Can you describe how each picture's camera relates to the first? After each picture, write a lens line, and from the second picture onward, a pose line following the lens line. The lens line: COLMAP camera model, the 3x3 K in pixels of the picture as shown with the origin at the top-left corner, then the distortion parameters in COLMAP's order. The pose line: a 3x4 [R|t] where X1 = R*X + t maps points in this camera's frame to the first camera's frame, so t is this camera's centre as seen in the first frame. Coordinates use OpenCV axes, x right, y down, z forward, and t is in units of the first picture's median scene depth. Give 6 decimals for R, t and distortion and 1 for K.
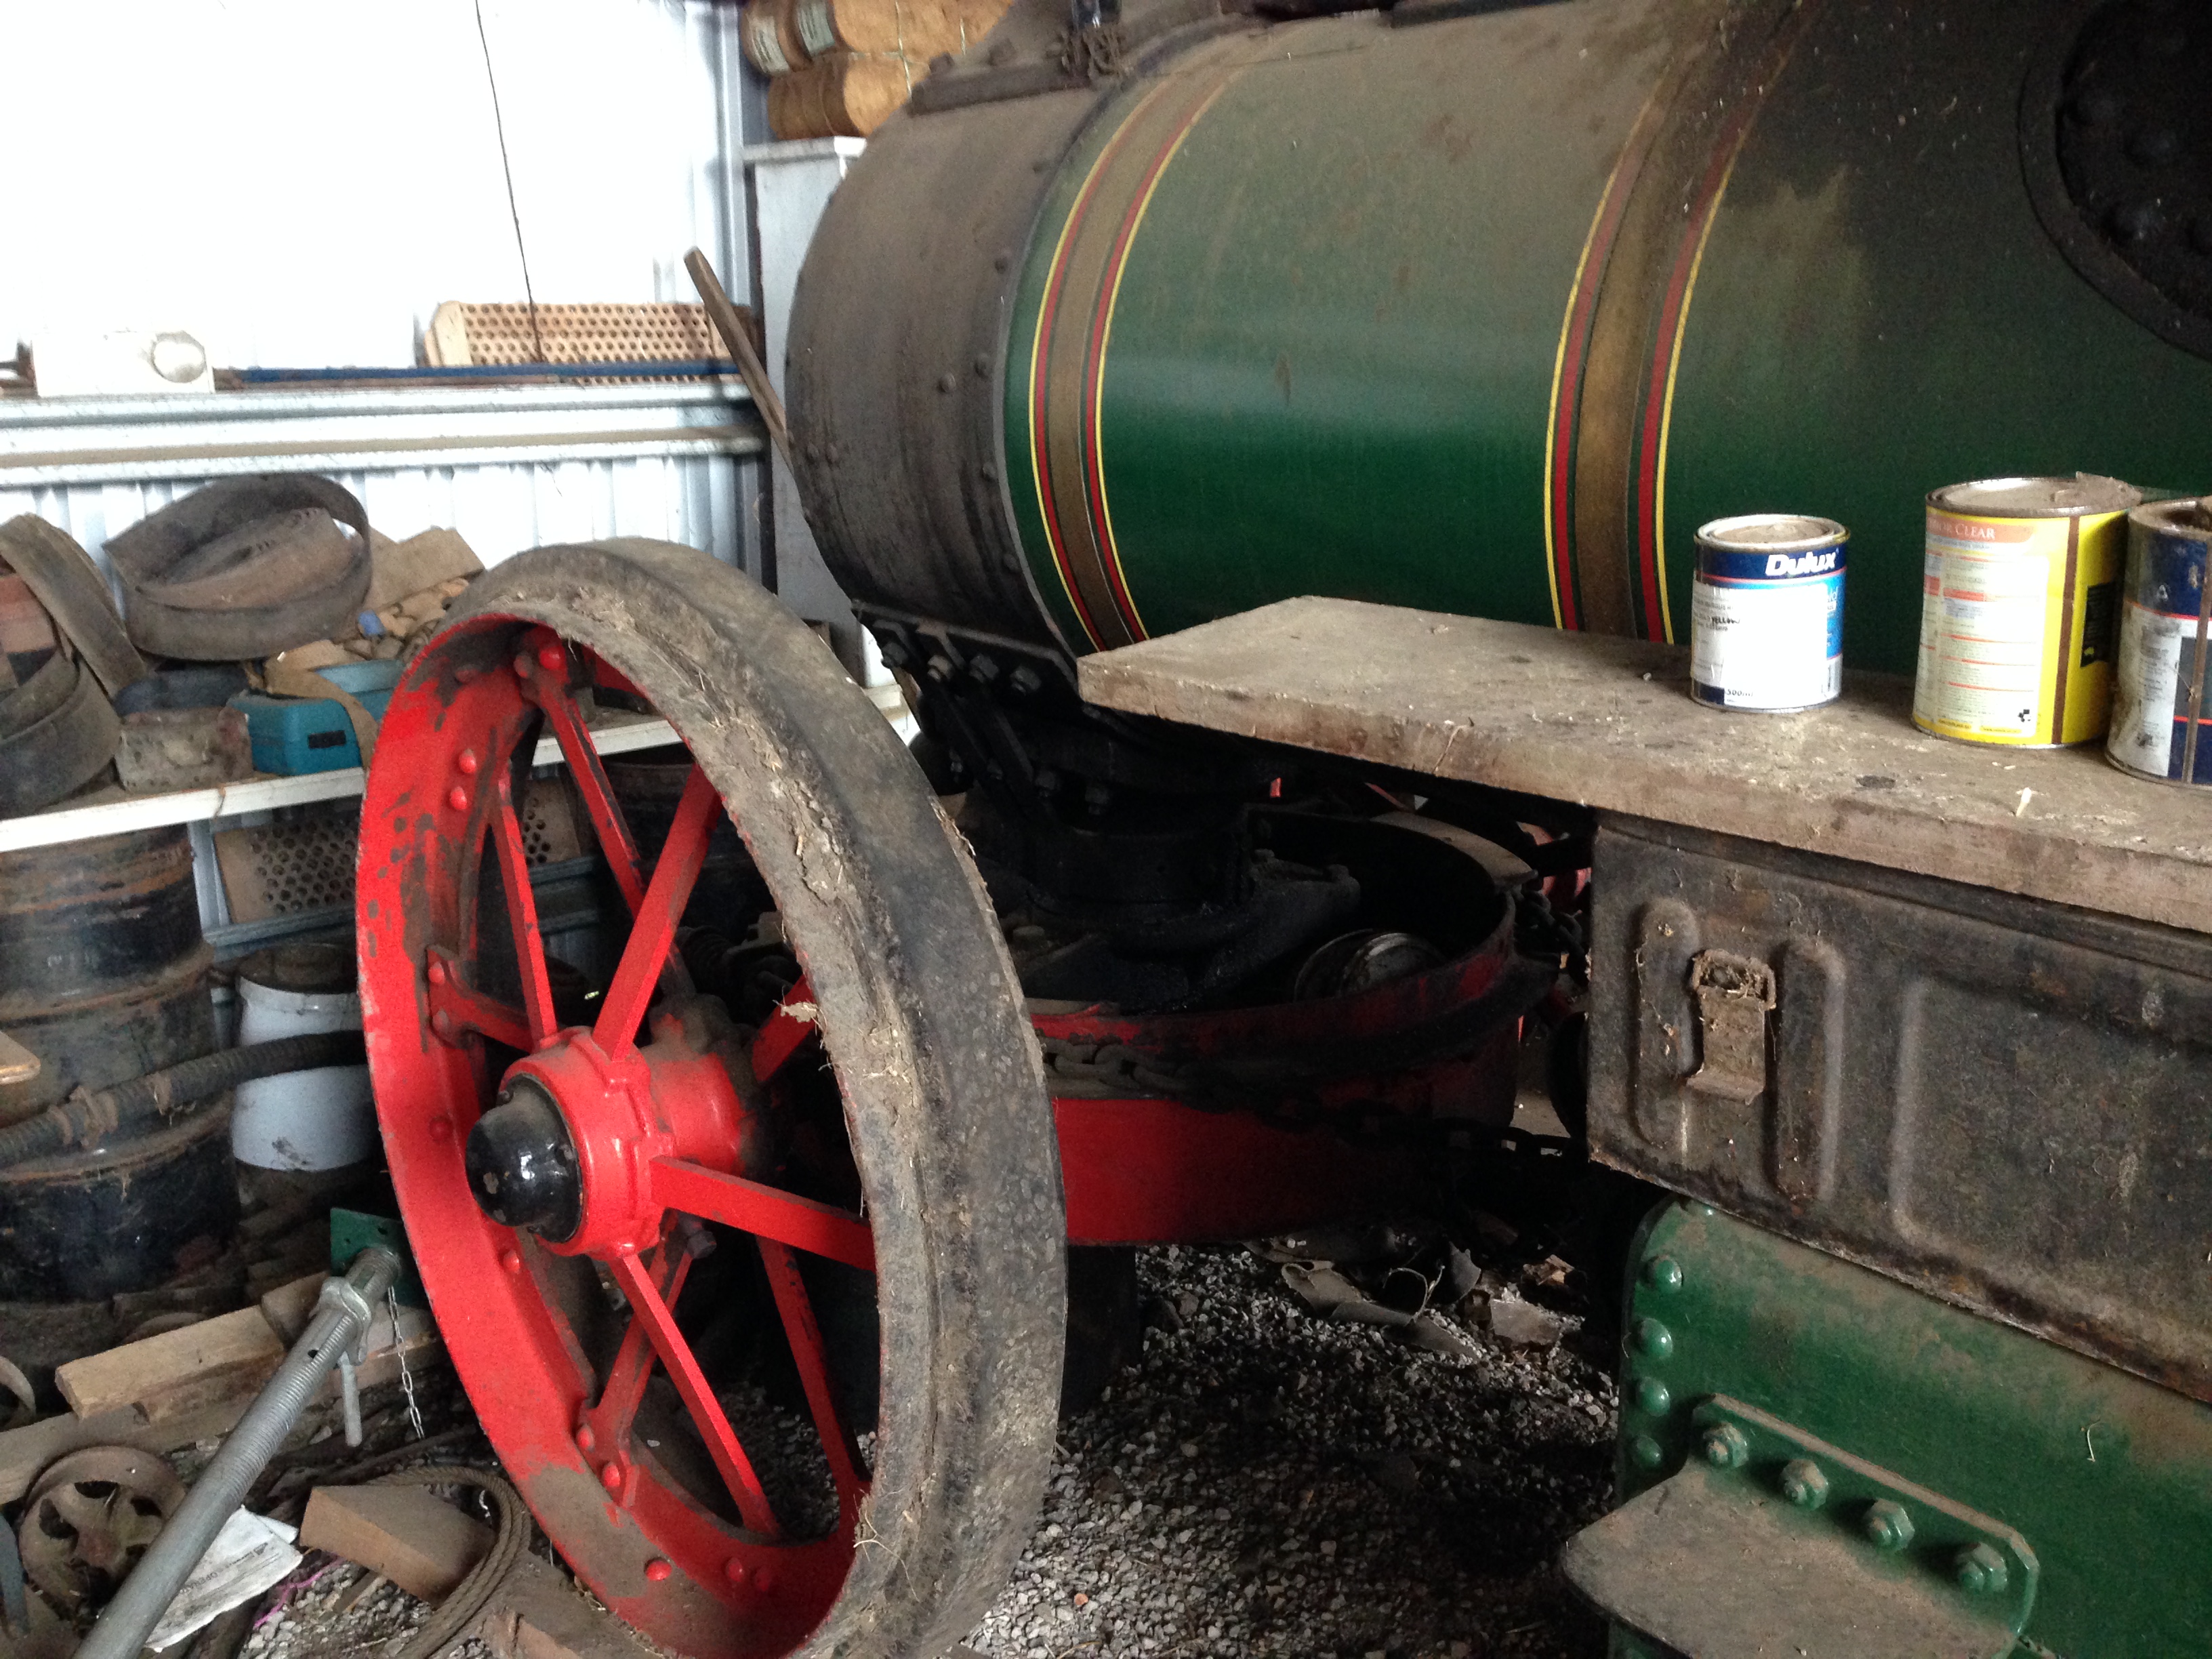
lens RADIAL K [[2116.9, 0, 1106.0], [0, 2116.9, 829.5], [0, 0, 1]] dist [0.015233, 0.006002]
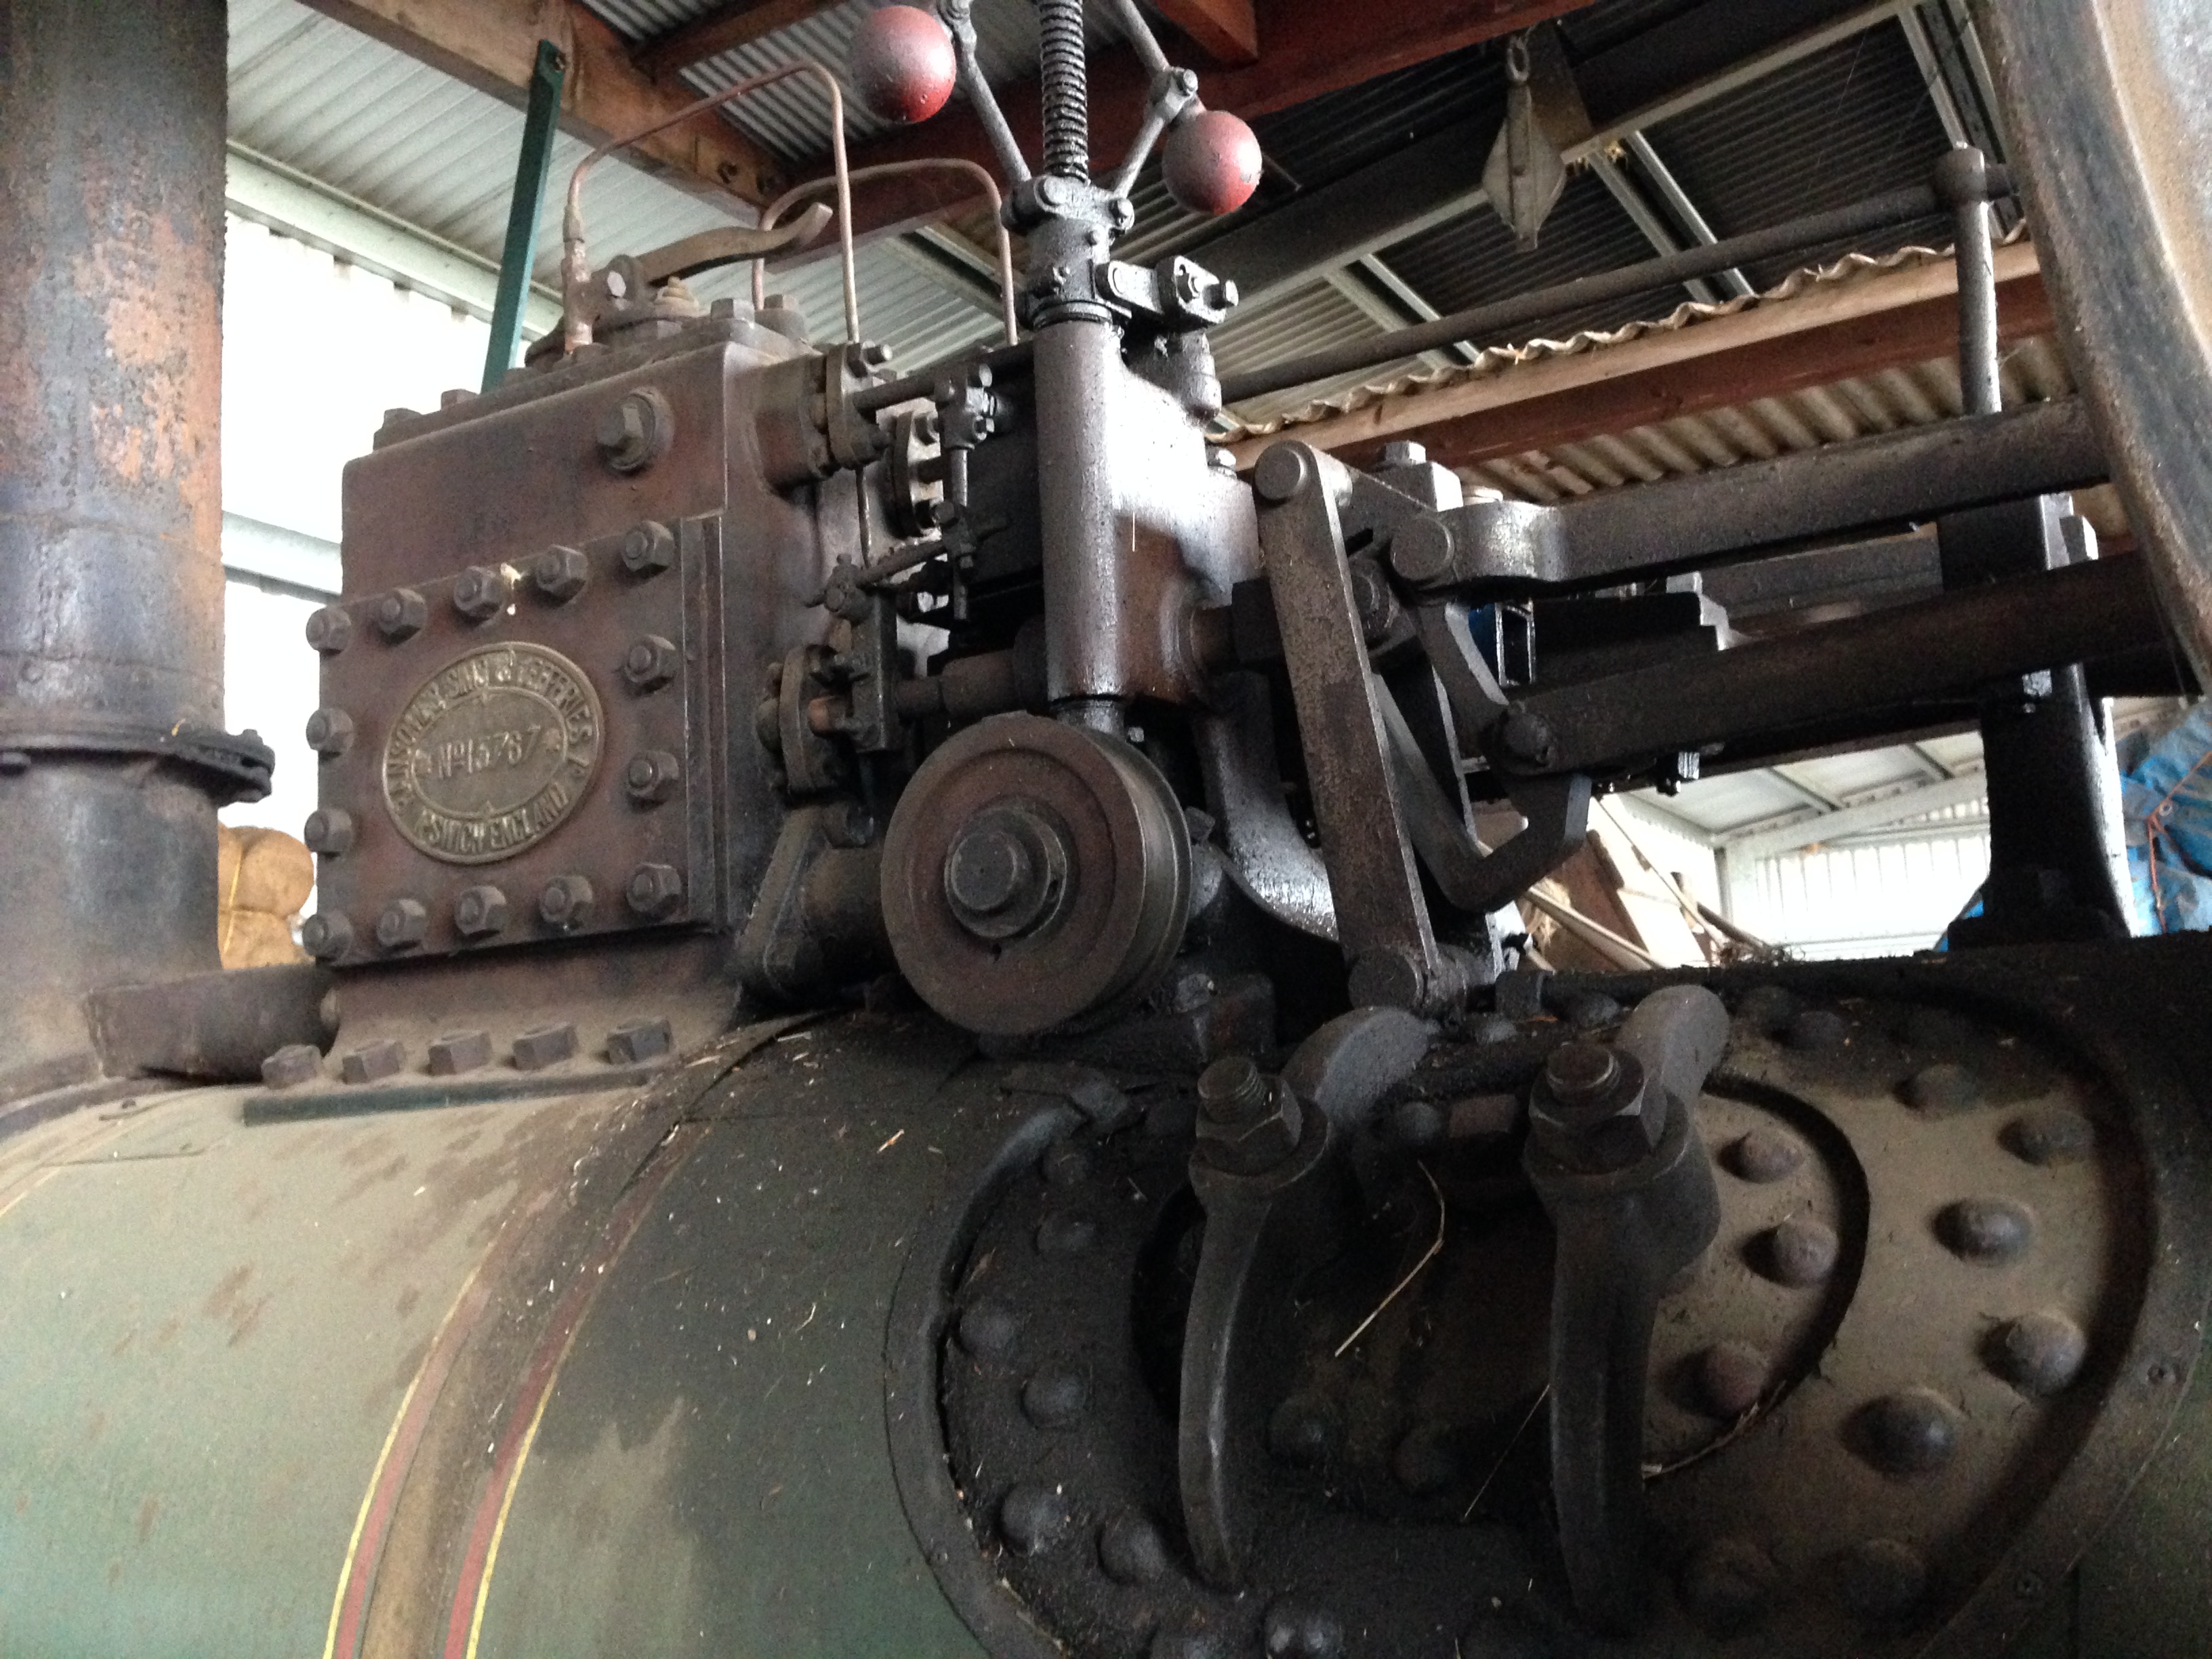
lens RADIAL K [[2100.4, 0, 1106.0], [0, 2100.4, 829.5], [0, 0, 1]] dist [0.160531, 0.000823]
pose [[0.947557, 0.016646, 0.319153, 0.238035], [0.114710, 0.914382, -0.388262, -0.183969], [-0.298291, 0.404510, 0.864519, 0.260356]]
